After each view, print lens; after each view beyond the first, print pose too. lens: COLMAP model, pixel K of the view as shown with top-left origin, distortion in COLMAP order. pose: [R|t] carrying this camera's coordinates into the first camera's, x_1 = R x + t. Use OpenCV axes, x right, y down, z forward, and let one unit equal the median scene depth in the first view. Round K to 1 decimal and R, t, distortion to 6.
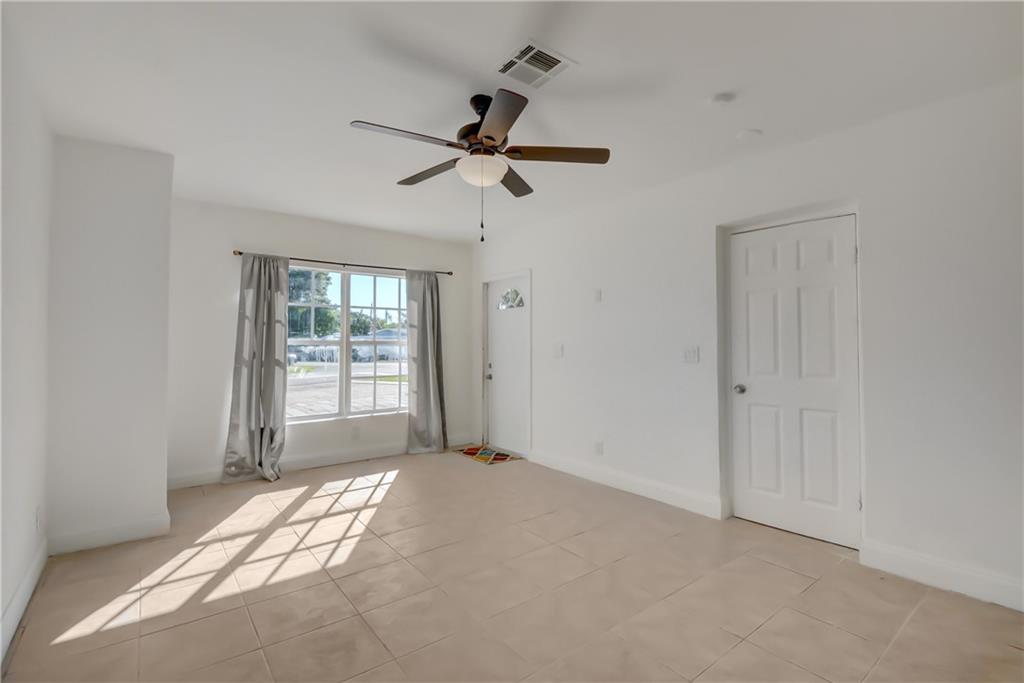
lens RADIAL K [[469.9, 0, 514.8], [0, 469.9, 341.2], [0, 0, 1]] dist [0.017343, -0.009365]
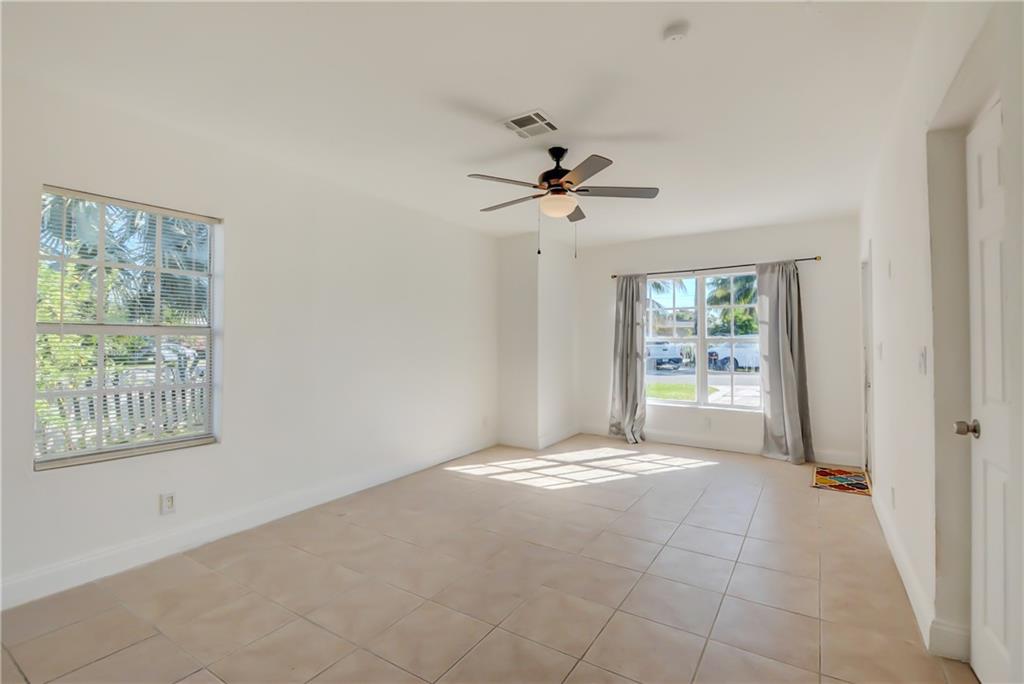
lens RADIAL K [[461.7, 0, 513.5], [0, 461.7, 338.0], [0, 0, 1]] dist [0.005518, 0.000268]
pose [[0.311956, -0.001098, -0.950096, 0.559807], [0.006245, 0.999980, 0.000895, -0.005399], [0.950076, -0.006213, 0.311957, 0.248115]]
